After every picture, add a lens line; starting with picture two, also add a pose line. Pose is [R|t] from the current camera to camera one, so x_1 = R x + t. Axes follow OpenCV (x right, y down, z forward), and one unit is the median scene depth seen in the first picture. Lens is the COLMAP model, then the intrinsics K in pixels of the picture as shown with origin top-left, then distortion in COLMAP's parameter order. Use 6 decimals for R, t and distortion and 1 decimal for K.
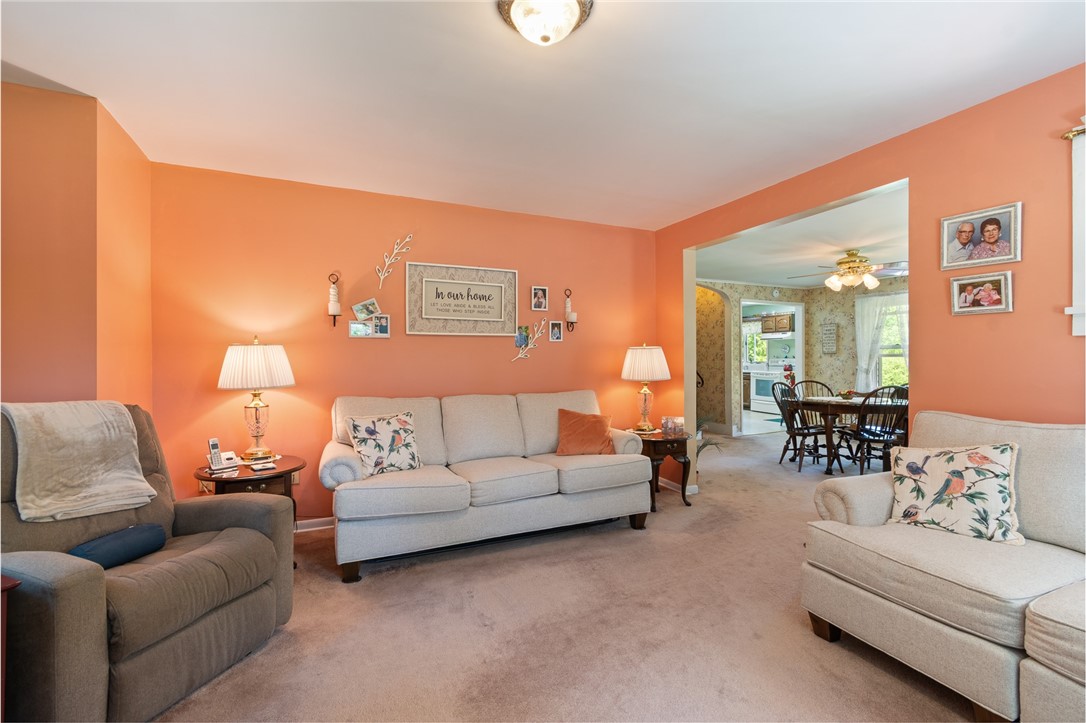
lens RADIAL K [[480.2, 0, 543.0], [0, 480.2, 361.5], [0, 0, 1]] dist [0.000026, -0.000506]
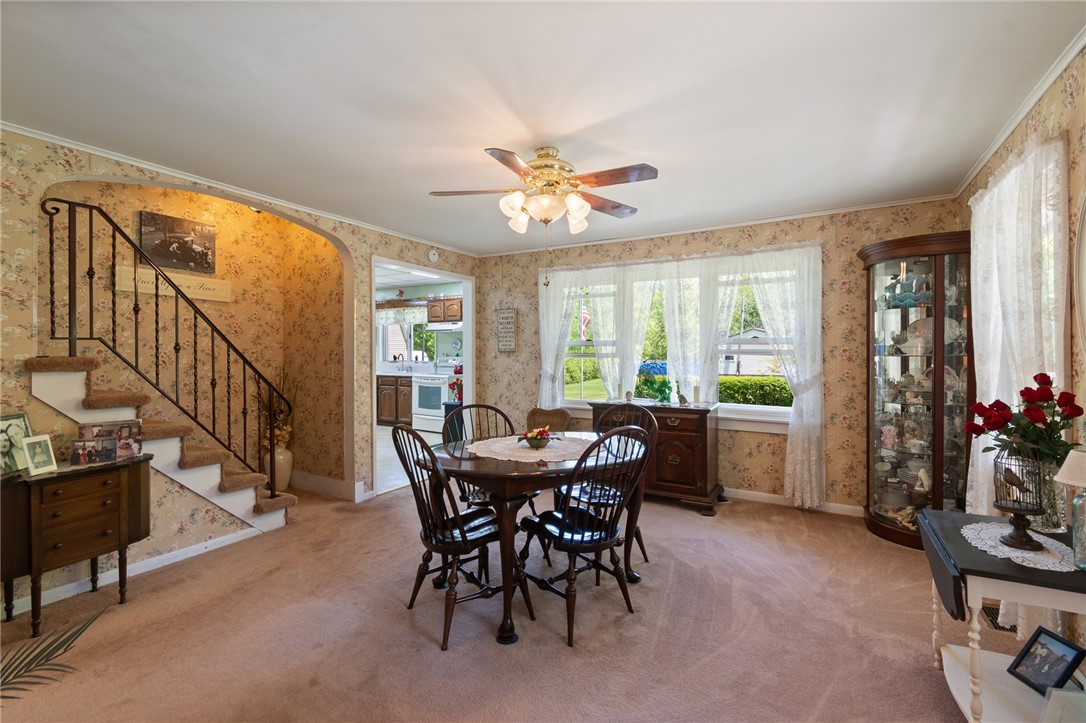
lens RADIAL K [[480.2, 0, 543.0], [0, 480.2, 361.5], [0, 0, 1]] dist [0.000026, -0.000506]
pose [[0.817378, -0.008376, 0.576040, 0.247559], [0.000408, 0.999902, 0.013961, -0.012802], [-0.576101, -0.011176, 0.817302, 0.415723]]
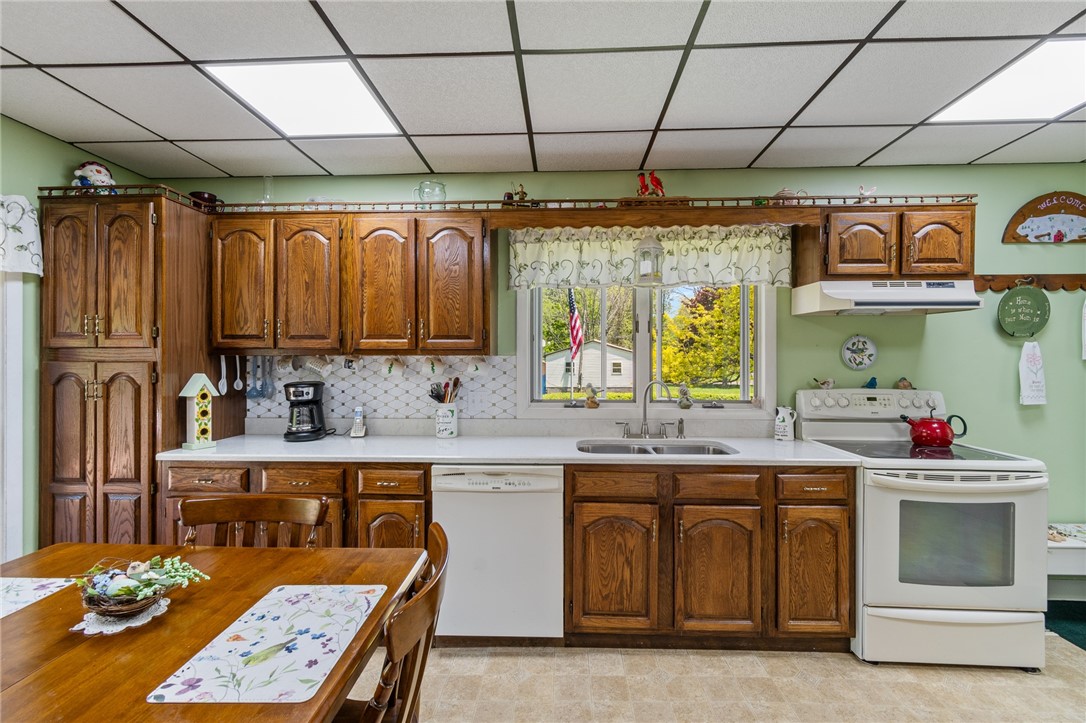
lens RADIAL K [[480.2, 0, 543.0], [0, 480.2, 361.5], [0, 0, 1]] dist [0.000026, -0.000506]
pose [[0.461604, 0.005840, 0.887067, 0.279346], [-0.003020, 0.999983, -0.005012, -0.026129], [-0.887081, -0.000365, 0.461614, 1.438386]]
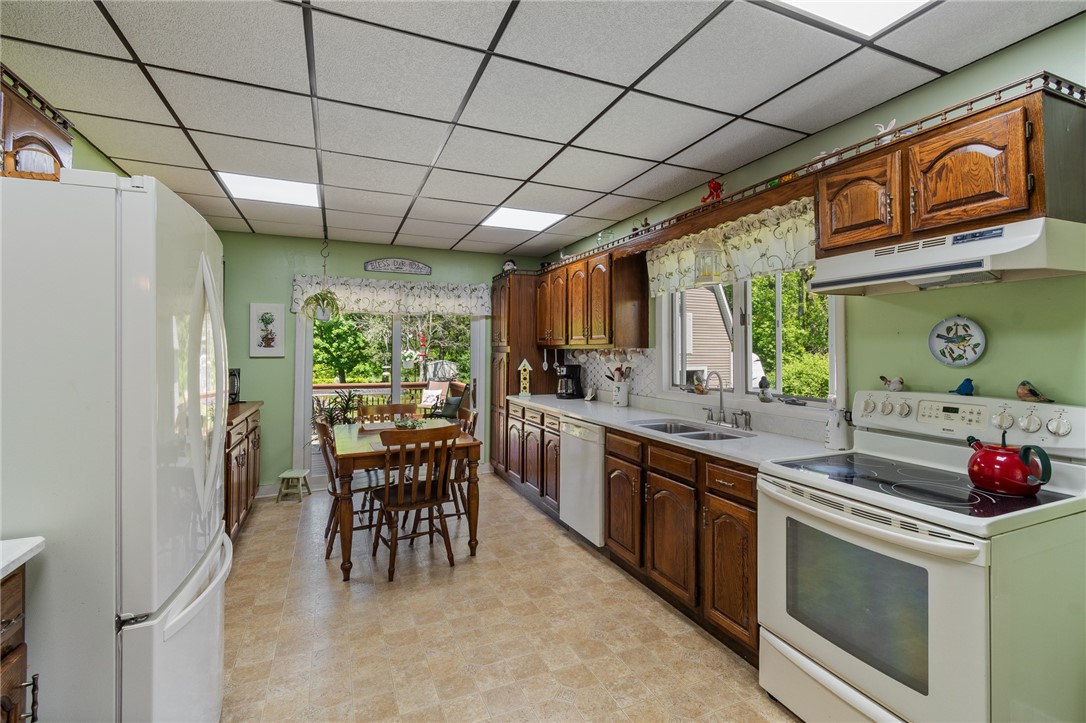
lens RADIAL K [[492.3, 0, 549.5], [0, 492.3, 339.1], [0, 0, 1]] dist [0.000208, -0.000186]
pose [[0.999711, 0.004173, -0.023661, 0.503672], [-0.004723, 0.999719, -0.023242, -0.029738], [0.023557, 0.023347, 0.999450, 1.141325]]
